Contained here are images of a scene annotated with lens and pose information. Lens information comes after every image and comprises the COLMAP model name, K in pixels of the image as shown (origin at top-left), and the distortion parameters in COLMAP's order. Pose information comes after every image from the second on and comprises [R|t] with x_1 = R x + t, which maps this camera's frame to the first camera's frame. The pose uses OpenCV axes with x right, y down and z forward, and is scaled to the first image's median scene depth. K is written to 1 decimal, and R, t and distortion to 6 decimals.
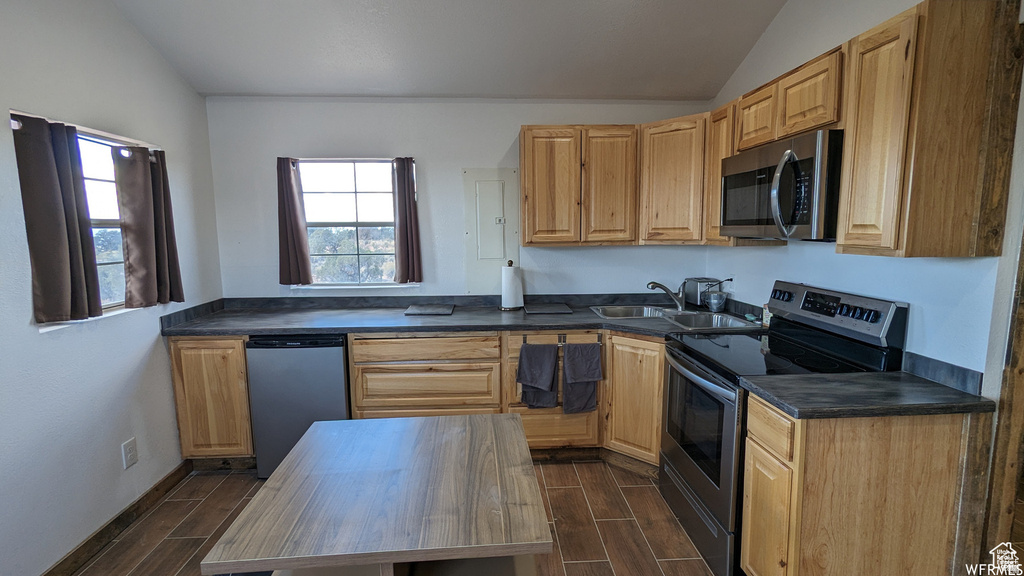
lens RADIAL K [[482.1, 0, 510.3], [0, 482.1, 292.6], [0, 0, 1]] dist [-0.002665, -0.000852]
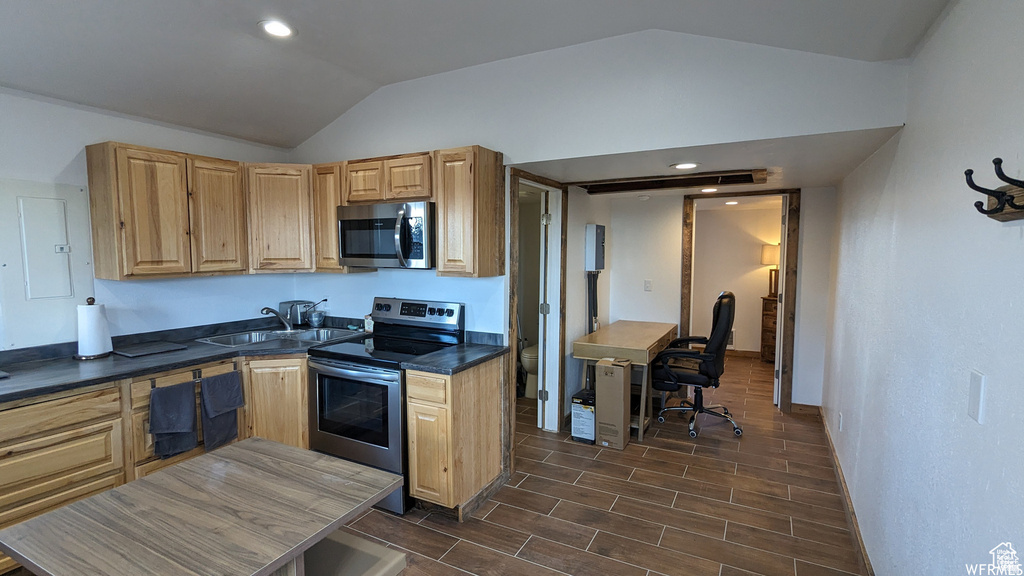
lens RADIAL K [[482.1, 0, 510.3], [0, 482.1, 292.6], [0, 0, 1]] dist [-0.002665, -0.000852]
pose [[0.514470, -0.063497, 0.855154, -0.380417], [0.103451, 0.994567, 0.011611, -0.012414], [-0.851245, 0.082493, 0.518244, -0.038806]]
